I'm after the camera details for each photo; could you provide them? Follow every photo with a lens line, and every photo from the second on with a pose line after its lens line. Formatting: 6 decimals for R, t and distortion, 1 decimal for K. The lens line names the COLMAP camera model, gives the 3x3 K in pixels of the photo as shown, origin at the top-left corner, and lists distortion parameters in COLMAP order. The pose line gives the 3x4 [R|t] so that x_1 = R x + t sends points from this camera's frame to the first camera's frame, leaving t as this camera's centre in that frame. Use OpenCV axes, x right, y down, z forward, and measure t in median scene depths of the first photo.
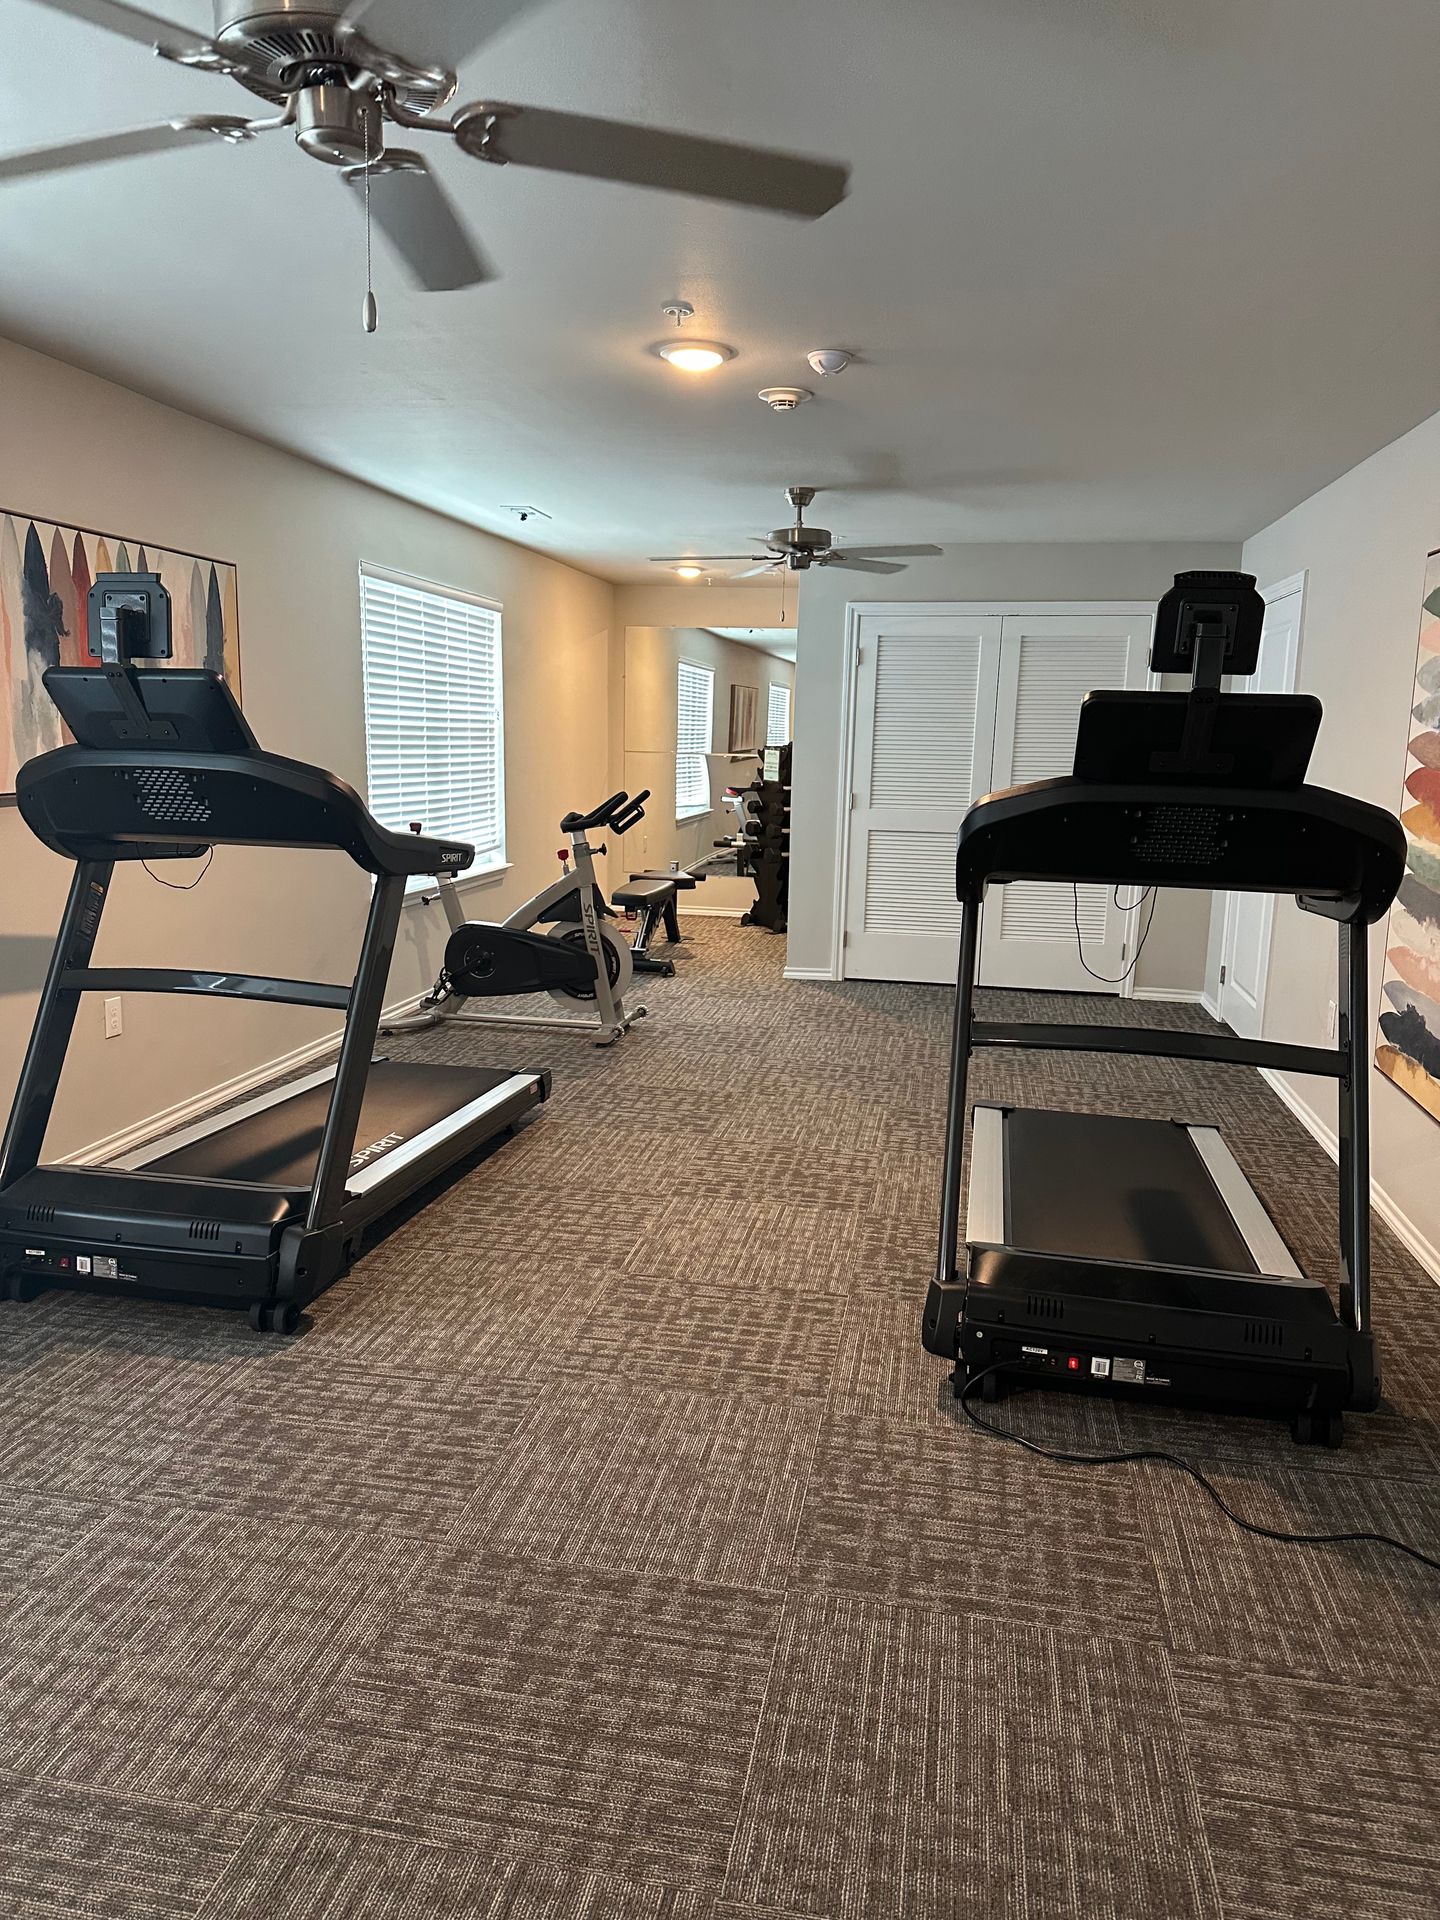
lens RADIAL K [[1320.4, 0, 718.7], [0, 1320.4, 963.9], [0, 0, 1]] dist [0.007951, -0.030453]
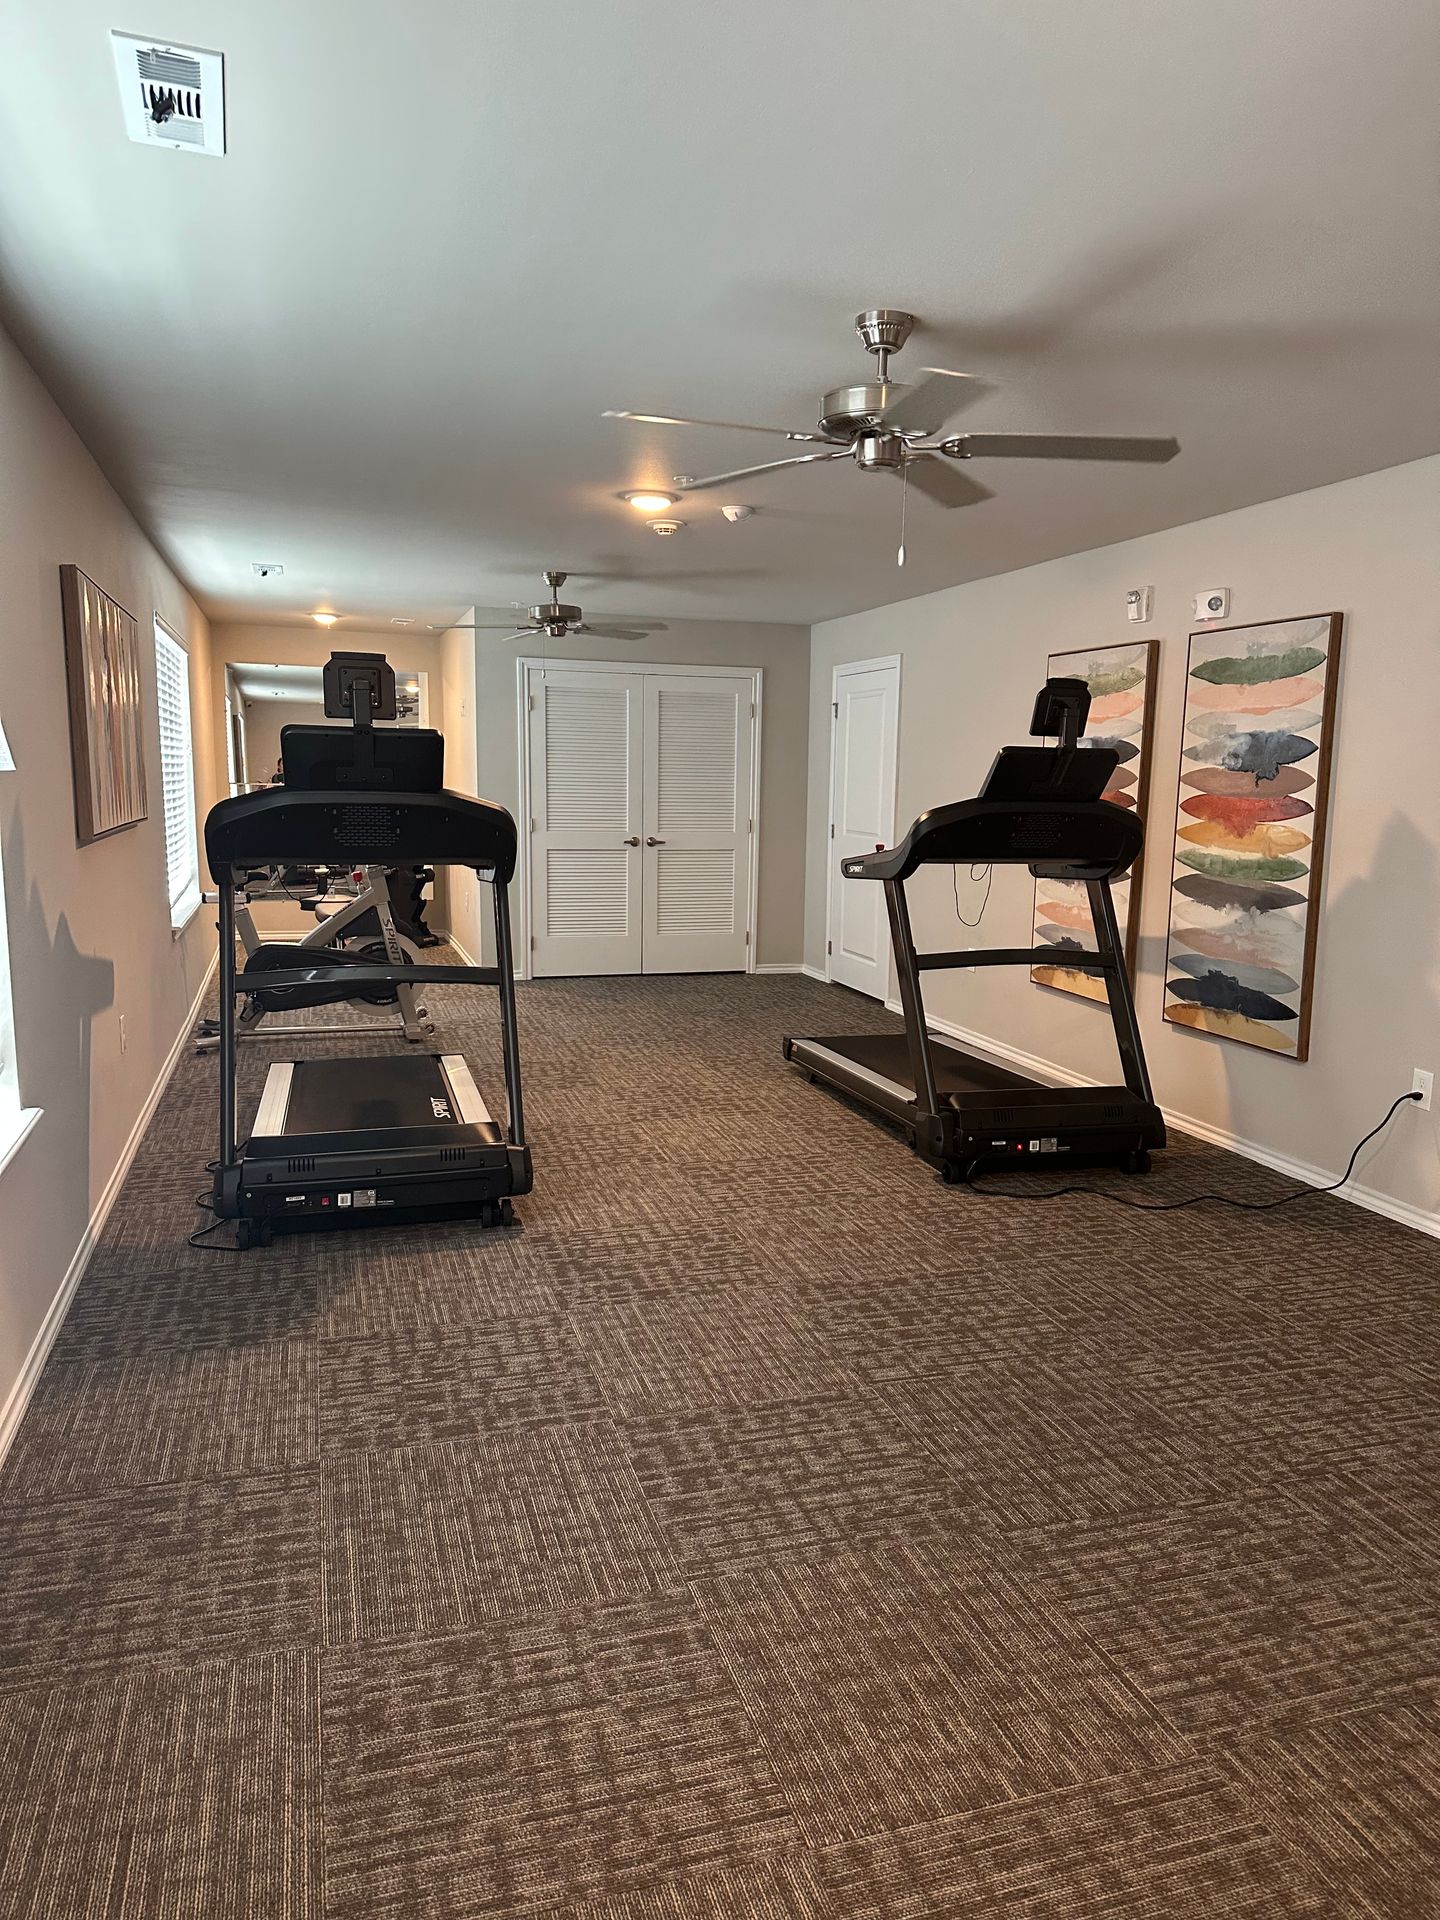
lens RADIAL K [[1320.4, 0, 728.7], [0, 1320.4, 957.2], [0, 0, 1]] dist [0.007951, -0.030453]
pose [[0.887577, -0.073888, 0.454695, -0.627040], [0.085815, 0.996295, -0.005616, 0.032387], [-0.452595, 0.044004, 0.890630, -0.258968]]
